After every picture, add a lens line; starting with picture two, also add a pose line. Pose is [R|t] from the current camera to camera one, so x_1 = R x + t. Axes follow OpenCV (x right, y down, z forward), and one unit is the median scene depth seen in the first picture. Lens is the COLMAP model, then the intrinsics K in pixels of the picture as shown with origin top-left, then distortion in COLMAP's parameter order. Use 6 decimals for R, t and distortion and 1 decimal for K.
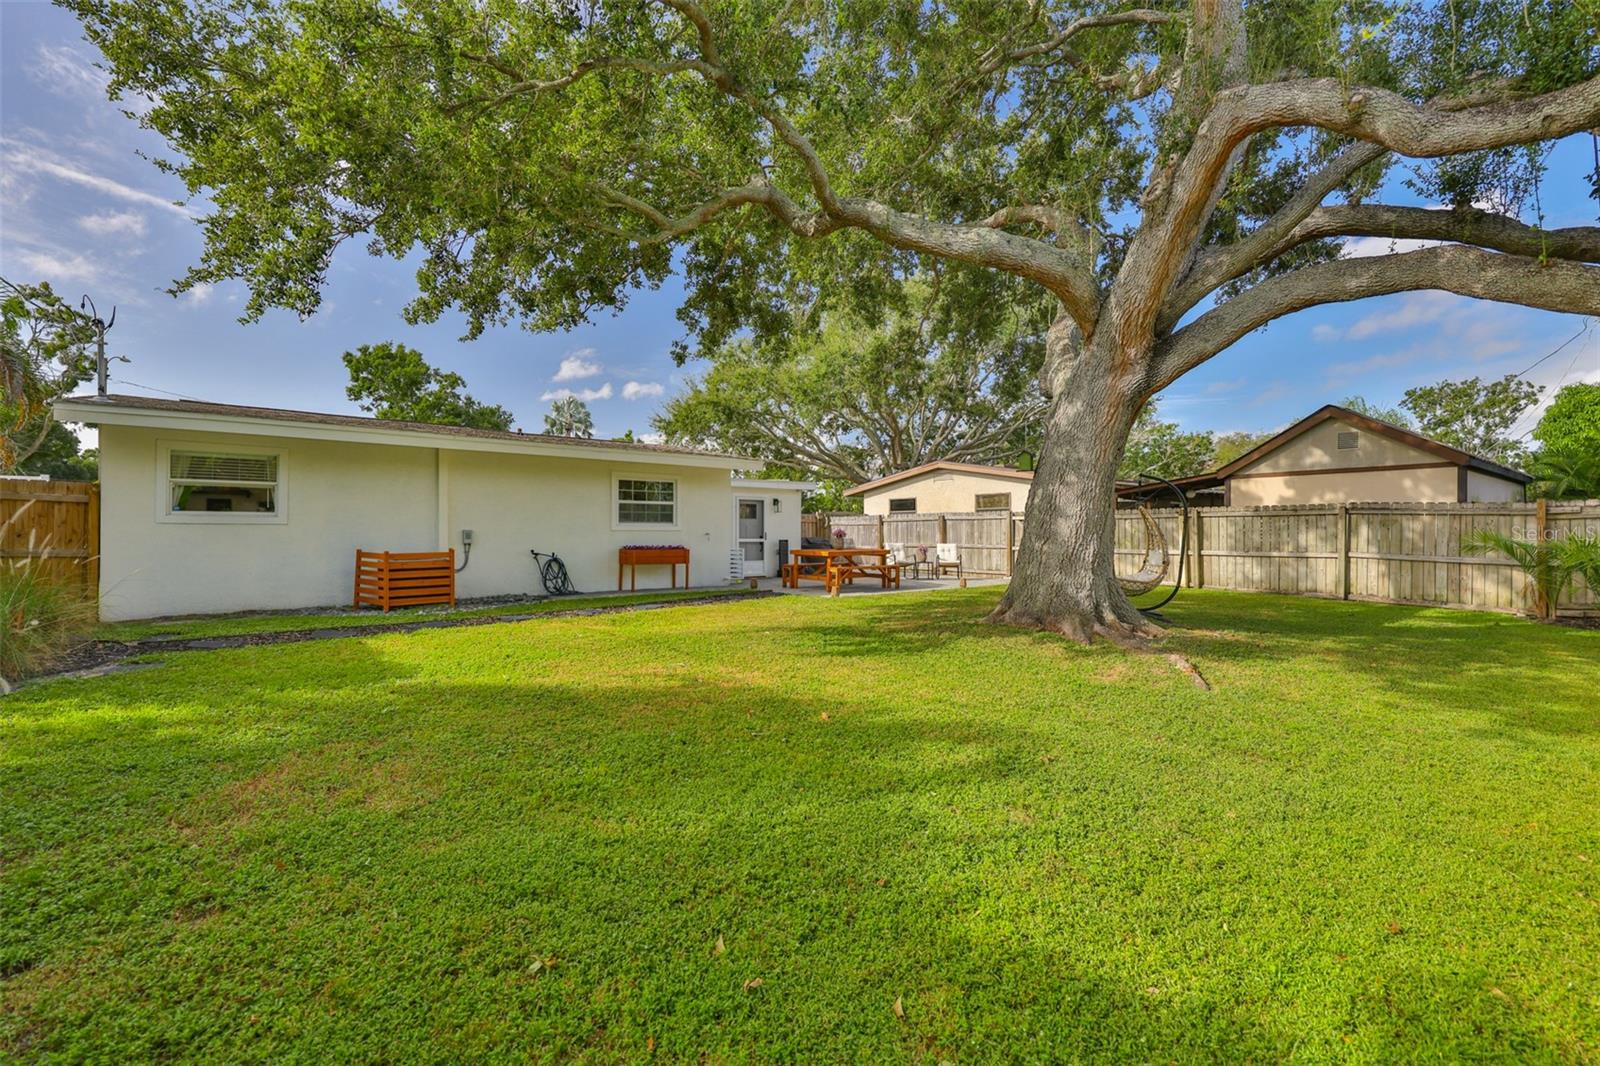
lens RADIAL K [[693.8, 0, 800.0], [0, 693.8, 533.0], [0, 0, 1]] dist [0.000800, 0.000021]
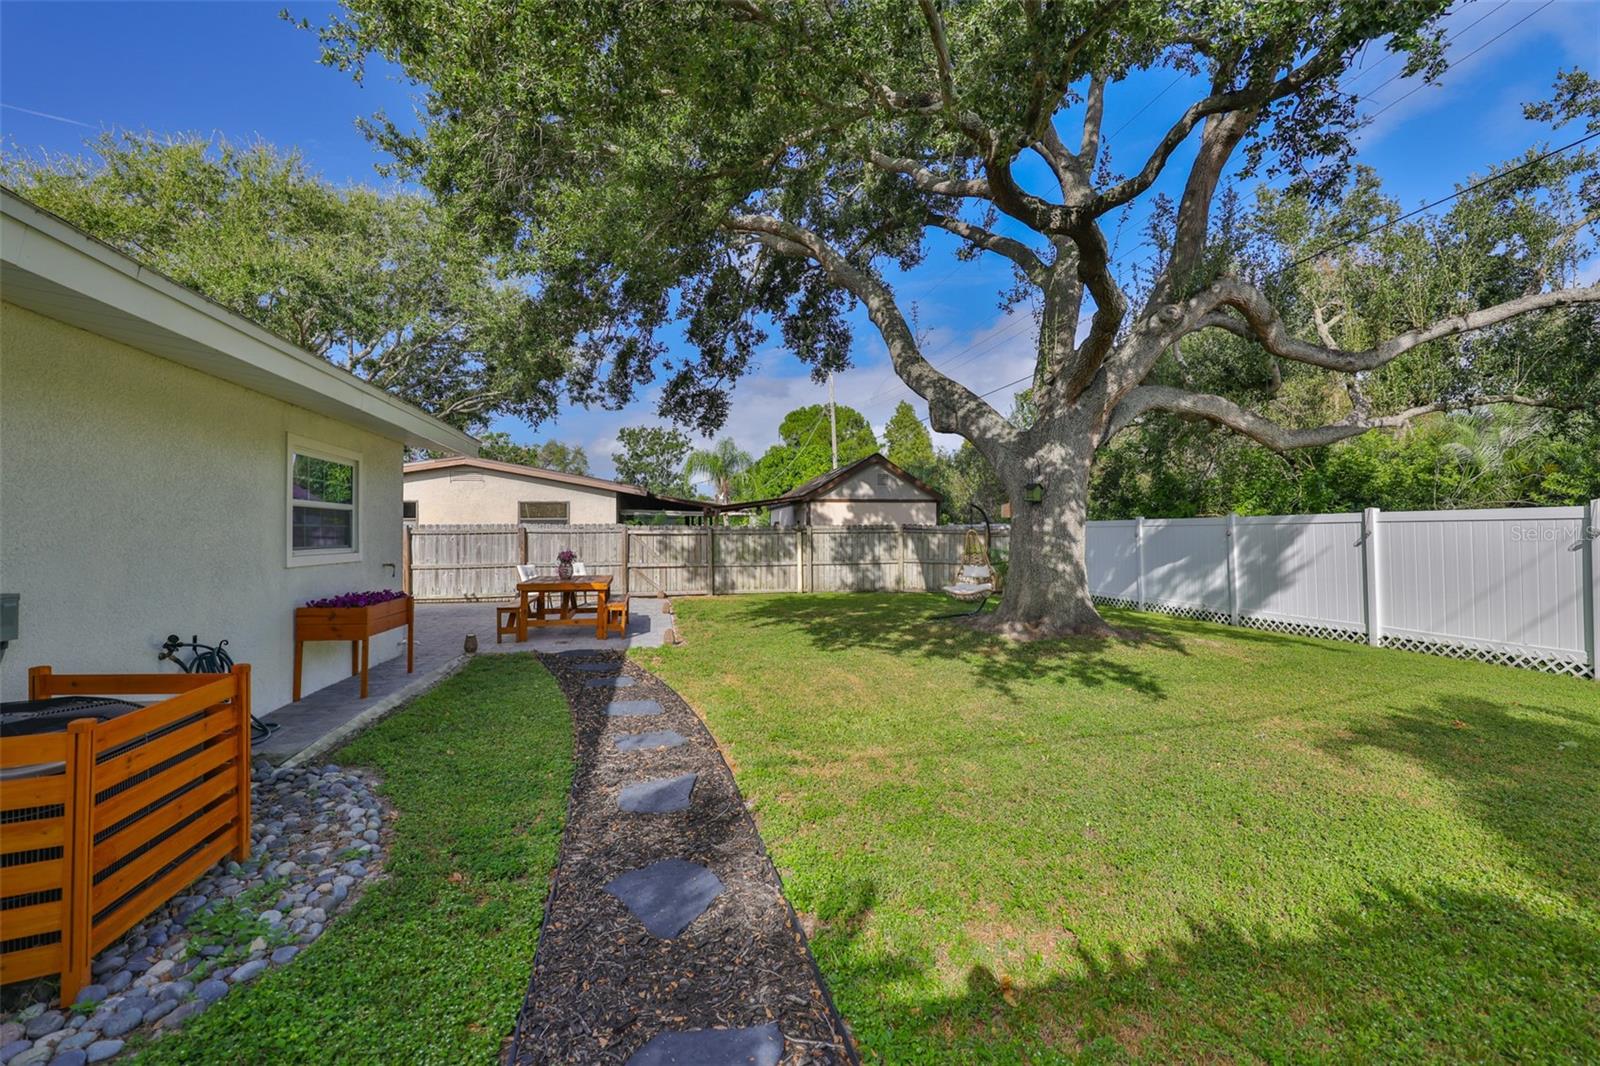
lens RADIAL K [[693.8, 0, 800.0], [0, 693.8, 533.0], [0, 0, 1]] dist [0.000800, 0.000021]
pose [[0.427371, -0.001355, 0.904075, -0.526983], [0.006738, 0.999976, -0.001686, -0.022796], [-0.904051, 0.006812, 0.427370, 0.522624]]
